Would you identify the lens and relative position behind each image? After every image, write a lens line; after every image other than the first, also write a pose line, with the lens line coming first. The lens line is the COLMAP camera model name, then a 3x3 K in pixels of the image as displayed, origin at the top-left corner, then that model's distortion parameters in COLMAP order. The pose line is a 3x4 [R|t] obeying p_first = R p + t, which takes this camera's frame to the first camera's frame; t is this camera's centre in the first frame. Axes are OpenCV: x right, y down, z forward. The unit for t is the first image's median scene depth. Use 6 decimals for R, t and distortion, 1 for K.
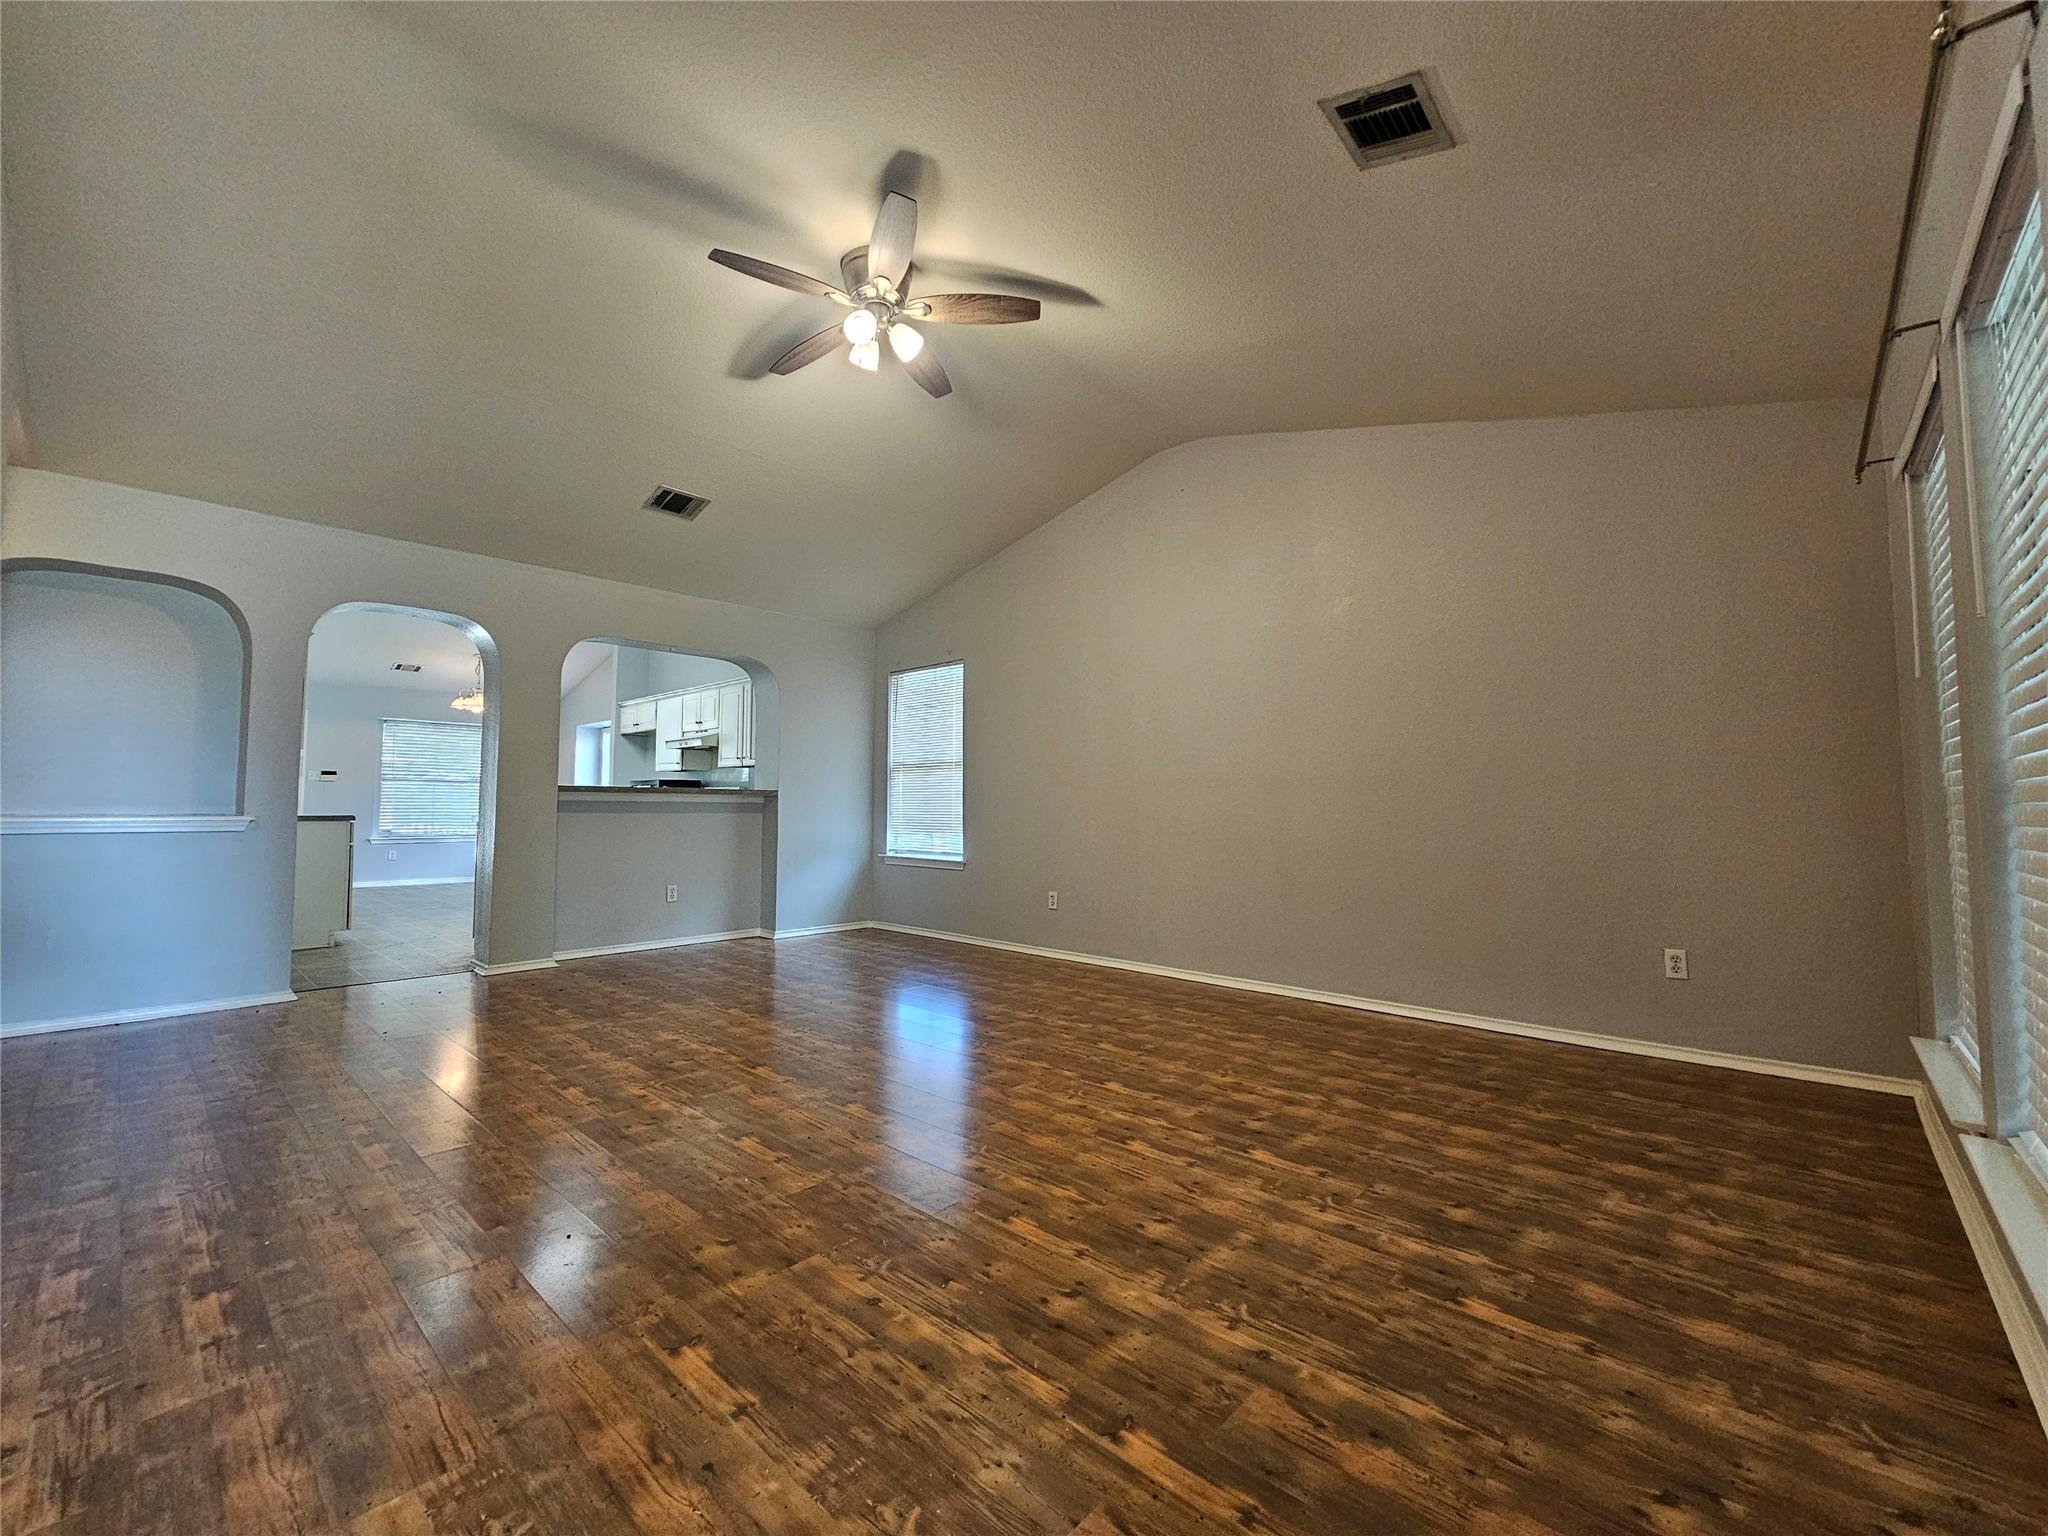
lens RADIAL K [[842.6, 0, 1021.6], [0, 842.6, 777.8], [0, 0, 1]] dist [-0.002919, 0.002407]
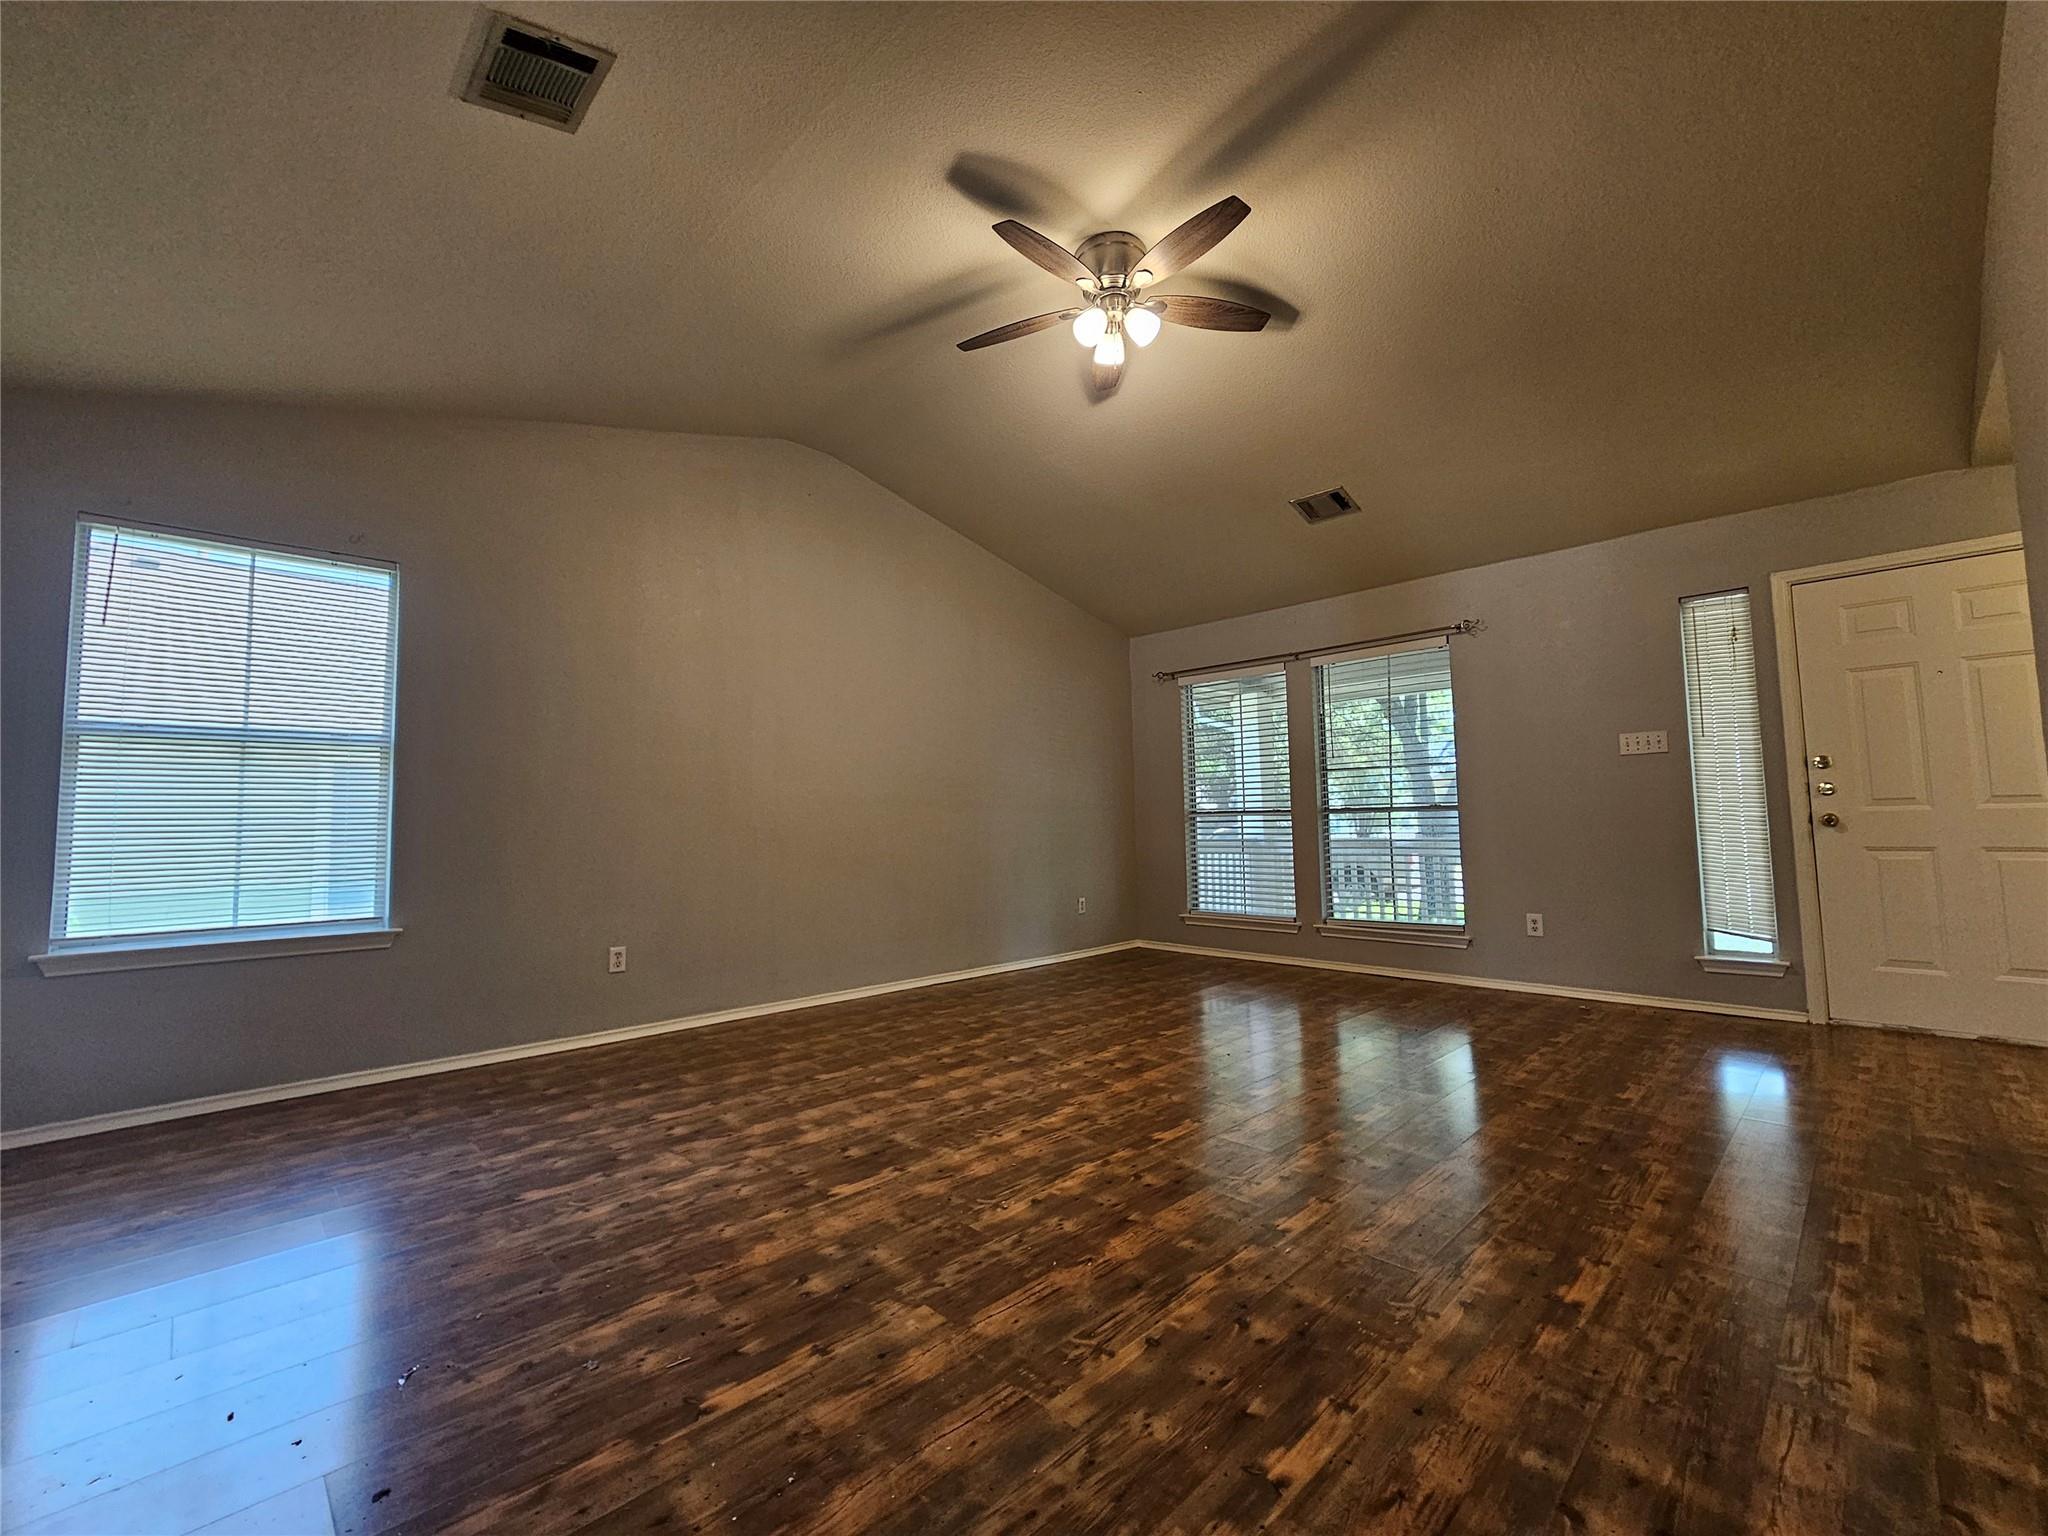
lens RADIAL K [[842.6, 0, 1028.6], [0, 842.6, 758.5], [0, 0, 1]] dist [-0.002919, 0.002407]
pose [[0.046568, 0.071963, 0.996320, -1.425404], [-0.020520, 0.997260, -0.071072, 0.043233], [-0.998704, -0.017135, 0.047917, 1.335653]]
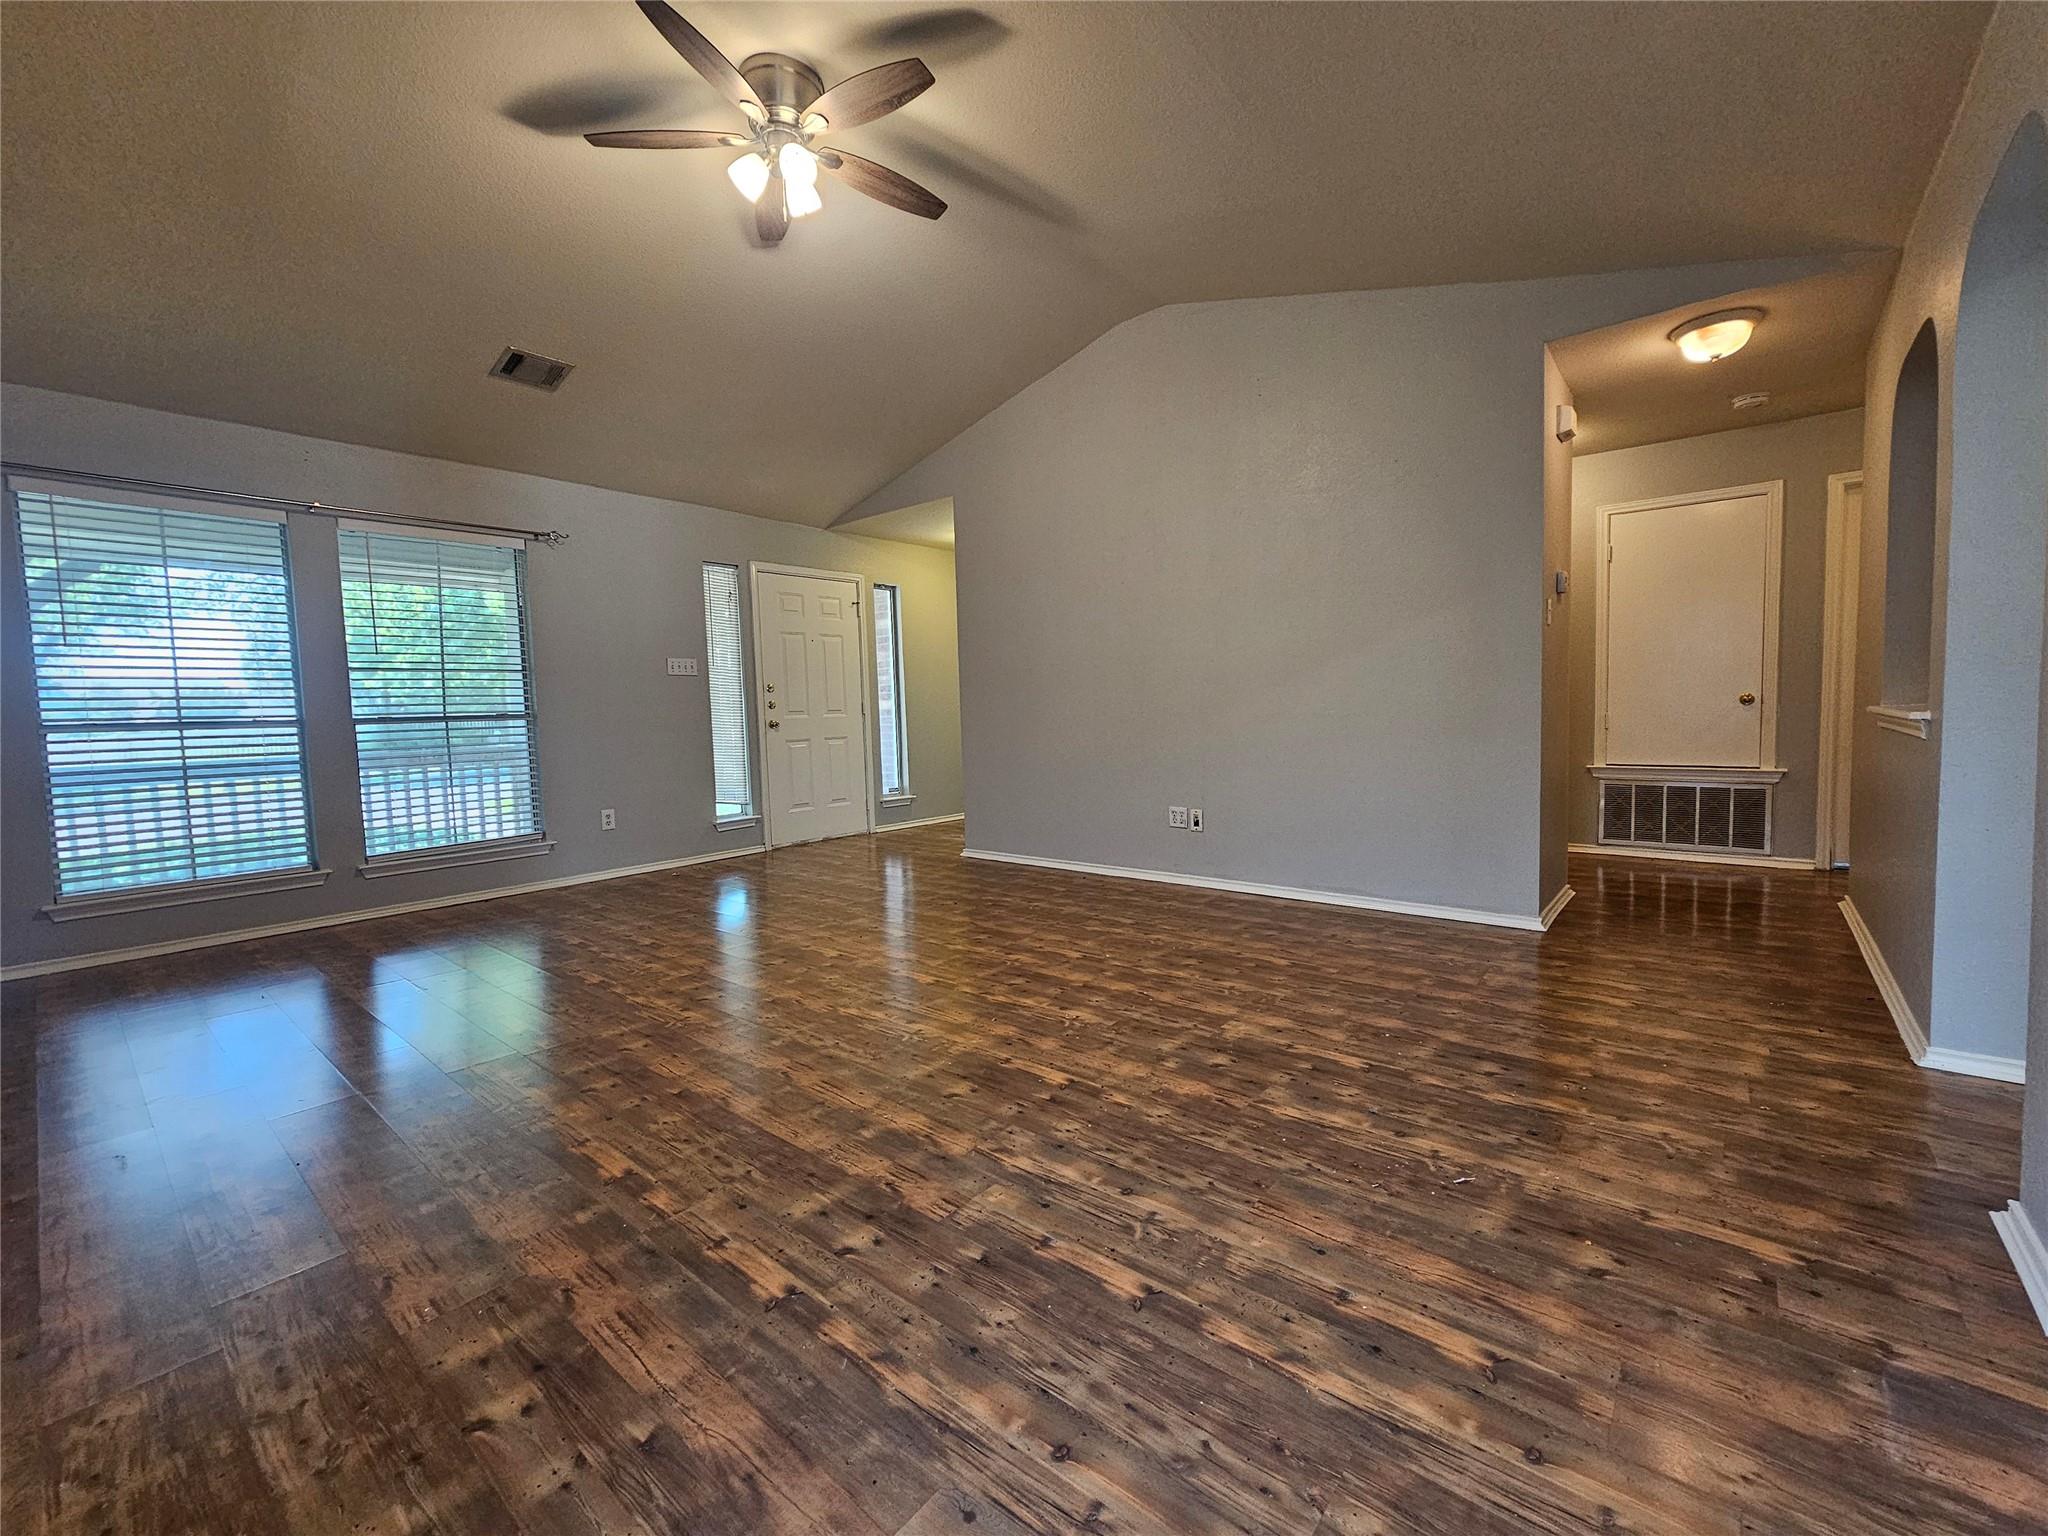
lens RADIAL K [[842.6, 0, 1020.1], [0, 842.6, 754.7], [0, 0, 1]] dist [-0.002919, 0.002407]
pose [[-0.998908, 0.025324, -0.039255, -0.469306], [0.024618, 0.999528, 0.018369, 0.077455], [0.039702, 0.017383, -0.999060, 2.428566]]
